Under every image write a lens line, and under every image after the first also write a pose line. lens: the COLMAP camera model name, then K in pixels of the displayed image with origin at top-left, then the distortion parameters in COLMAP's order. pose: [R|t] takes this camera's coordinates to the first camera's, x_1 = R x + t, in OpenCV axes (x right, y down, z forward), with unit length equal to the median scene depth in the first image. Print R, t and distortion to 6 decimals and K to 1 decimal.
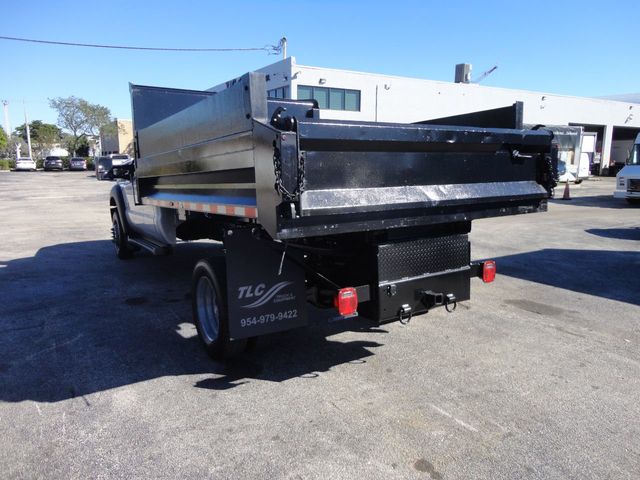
lens RADIAL K [[467.0, 0, 320.9], [0, 467.0, 239.9], [0, 0, 1]] dist [-0.010822, 0.000779]
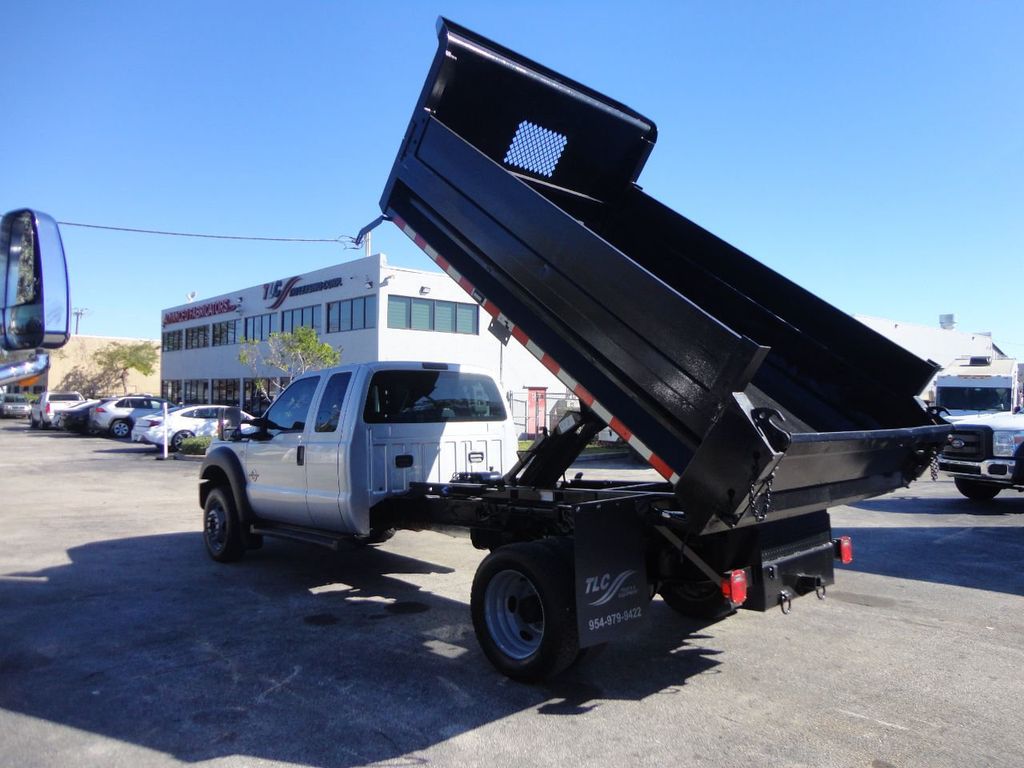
lens RADIAL K [[746.0, 0, 517.5], [0, 746.0, 381.4], [0, 0, 1]] dist [-0.021984, 0.005529]
pose [[0.981779, 0.008438, 0.189839, -0.374932], [0.029096, 0.980558, -0.194058, 0.011127], [-0.187786, 0.196046, 0.962446, -0.184597]]
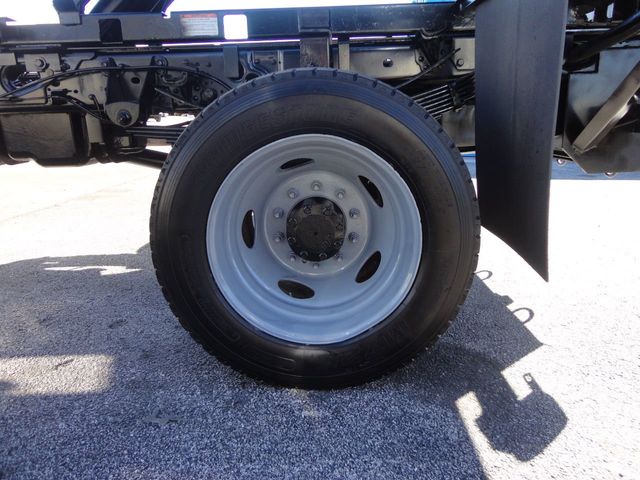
lens RADIAL K [[465.1, 0, 322.9], [0, 465.1, 243.5], [0, 0, 1]] dist [-0.011207, 0.002427]
pose [[0.559871, -0.213362, 0.800638, -0.384358], [0.121164, 0.976972, 0.175626, 0.075478], [-0.819673, -0.001320, 0.572831, 0.655524]]
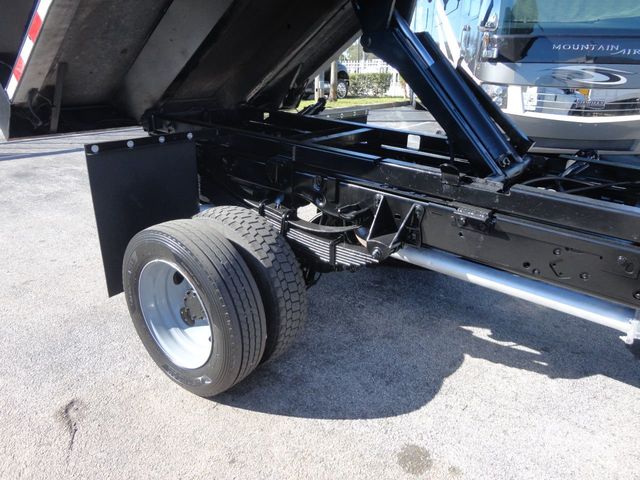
lens RADIAL K [[465.1, 0, 322.9], [0, 465.1, 243.5], [0, 0, 1]] dist [-0.011207, 0.002427]
pose [[-0.946517, 0.113231, -0.302134, 0.218889], [-0.056207, 0.864217, 0.499970, -0.220216], [0.317721, 0.490212, -0.811631, 1.451504]]
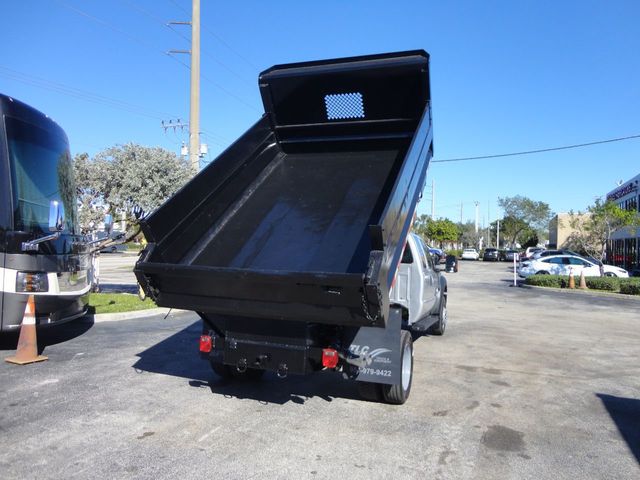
lens RADIAL K [[464.1, 0, 322.0], [0, 464.1, 240.8], [0, 0, 1]] dist [-0.023819, 0.003986]
pose [[0.590793, 0.008036, -0.806783, 1.015871], [-0.163494, 0.980397, -0.109958, -0.069420], [0.790084, 0.196867, 0.580526, 0.191947]]
